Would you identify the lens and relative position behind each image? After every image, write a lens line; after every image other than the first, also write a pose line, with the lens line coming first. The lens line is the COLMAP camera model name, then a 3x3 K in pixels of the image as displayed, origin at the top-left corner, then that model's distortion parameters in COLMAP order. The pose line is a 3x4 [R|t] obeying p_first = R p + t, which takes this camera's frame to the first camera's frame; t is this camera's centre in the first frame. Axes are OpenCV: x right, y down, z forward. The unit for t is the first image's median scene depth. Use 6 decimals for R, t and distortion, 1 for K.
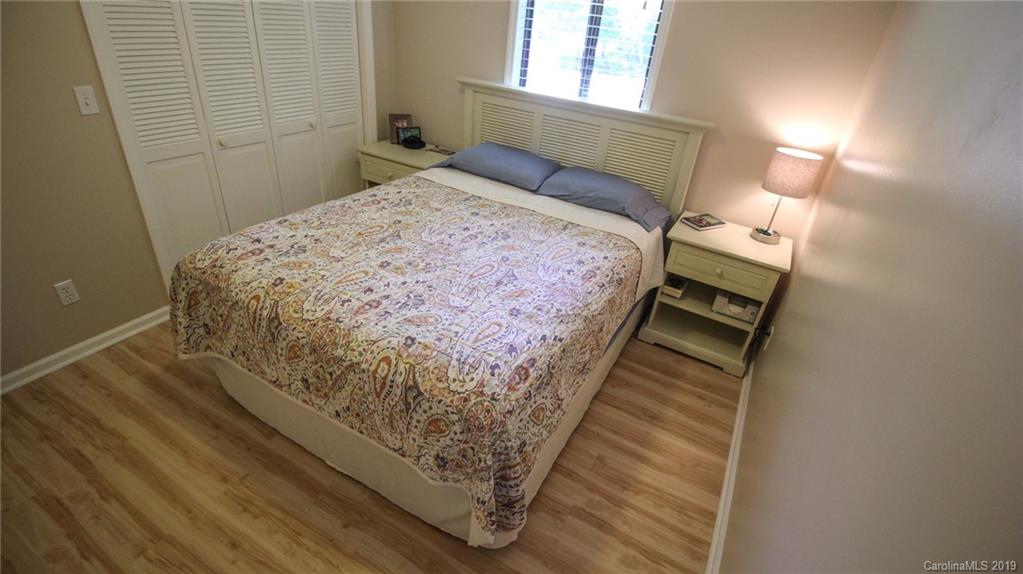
lens RADIAL K [[472.3, 0, 520.0], [0, 472.3, 287.0], [0, 0, 1]] dist [0.002548, -0.016444]
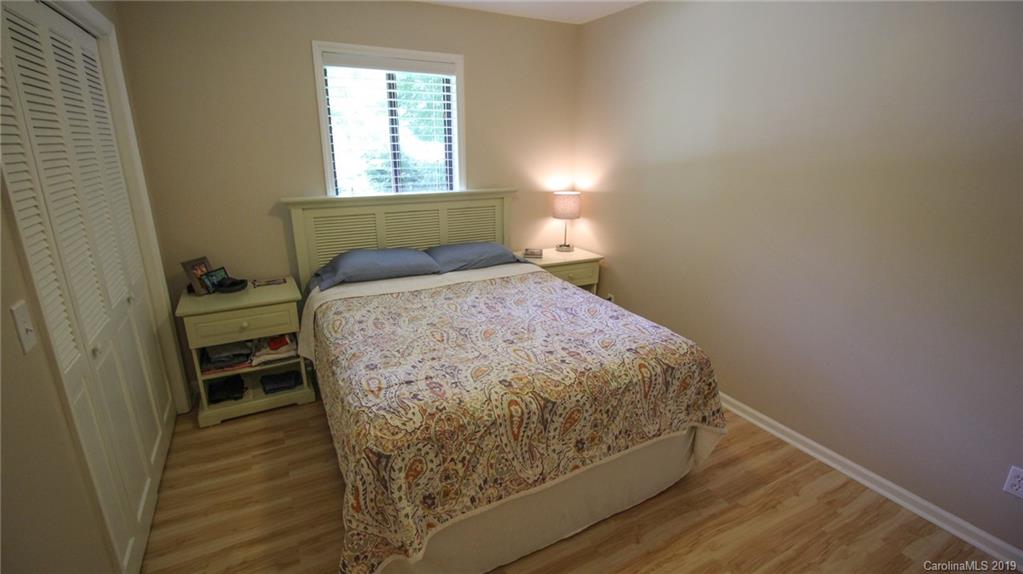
lens RADIAL K [[472.3, 0, 520.0], [0, 472.3, 287.0], [0, 0, 1]] dist [0.002548, -0.016444]
pose [[0.543045, -0.335687, 0.769686, -0.951238], [0.468400, 0.881857, 0.054134, -0.183681], [-0.696925, 0.331123, 0.636124, 0.216355]]
